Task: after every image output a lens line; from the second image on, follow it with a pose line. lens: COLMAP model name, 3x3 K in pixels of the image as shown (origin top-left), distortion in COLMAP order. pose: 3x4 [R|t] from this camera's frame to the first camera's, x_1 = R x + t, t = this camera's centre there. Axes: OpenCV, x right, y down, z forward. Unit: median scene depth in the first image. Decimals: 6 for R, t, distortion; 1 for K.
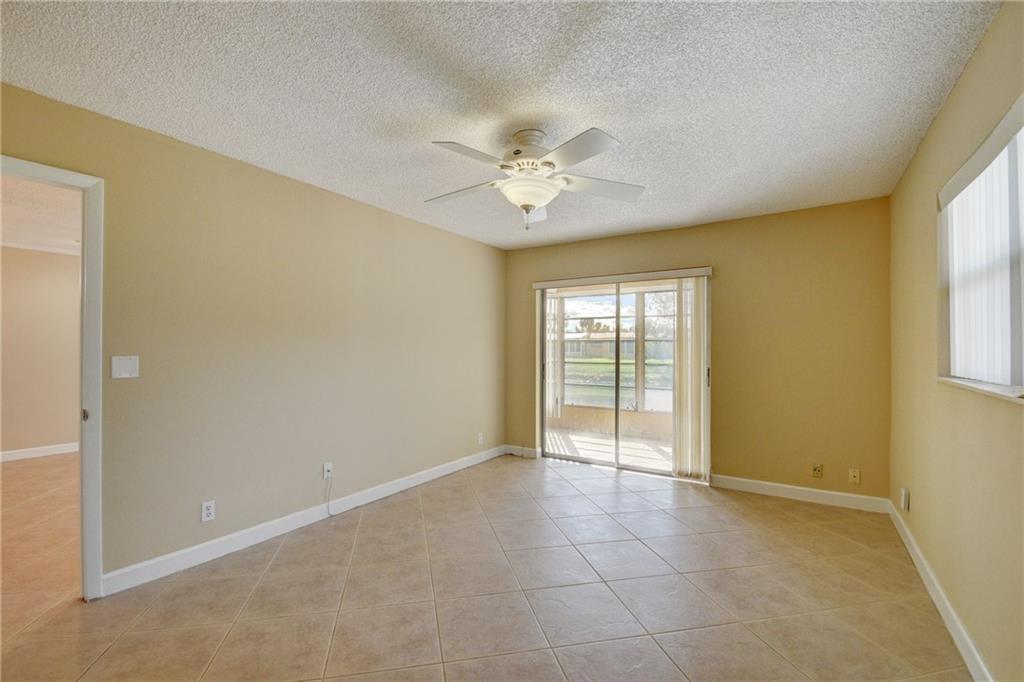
lens RADIAL K [[454.2, 0, 497.5], [0, 454.2, 350.0], [0, 0, 1]] dist [0.000314, -0.016923]
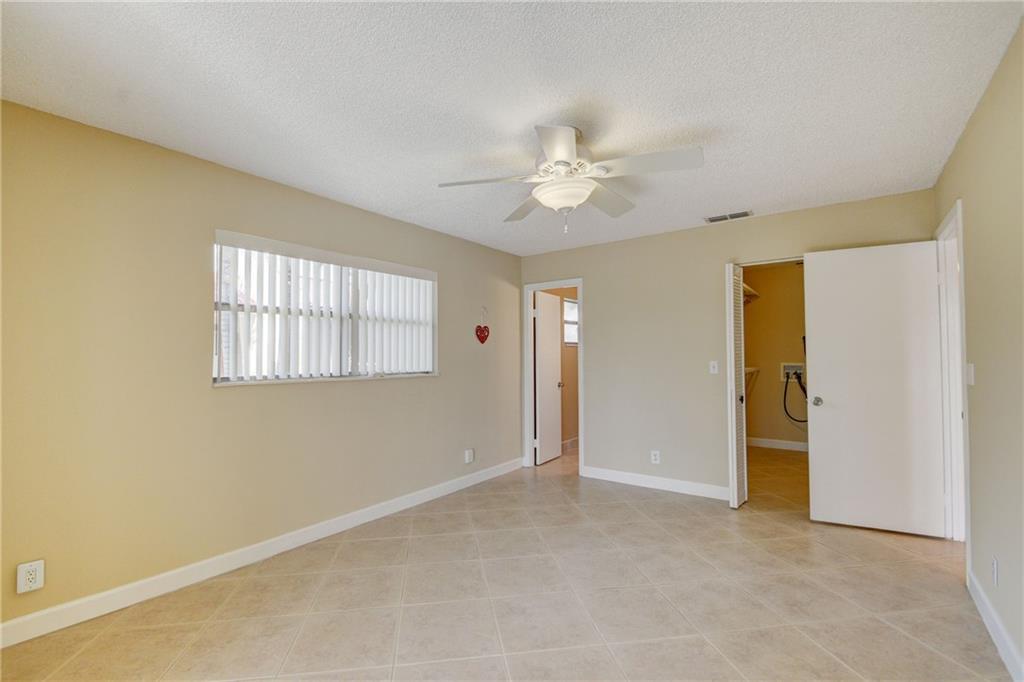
lens RADIAL K [[451.5, 0, 496.8], [0, 451.5, 344.8], [0, 0, 1]] dist [0.014656, -0.016742]
pose [[-0.998240, 0.006497, 0.058947, 0.110561], [0.005532, 0.999848, -0.016521, -0.011163], [-0.059046, -0.016166, -0.998124, 1.357005]]
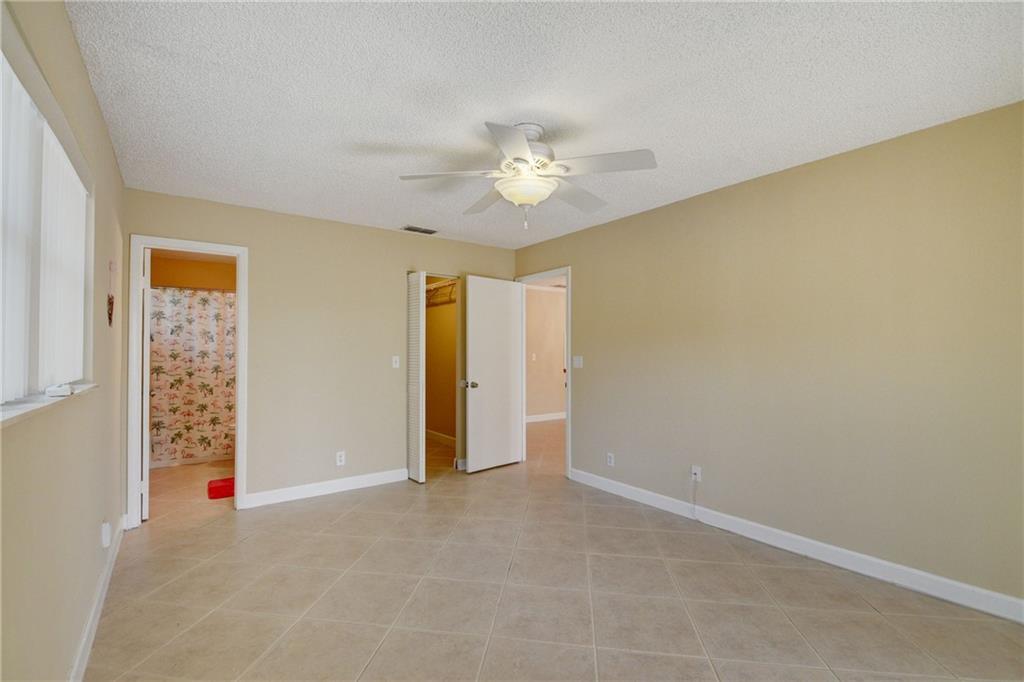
lens RADIAL K [[451.5, 0, 496.8], [0, 451.5, 344.8], [0, 0, 1]] dist [0.014656, -0.016742]
pose [[-0.358719, -0.014964, -0.933326, 0.689652], [-0.009091, 0.999880, -0.012538, -0.004199], [0.933401, 0.003987, -0.358812, 0.894526]]
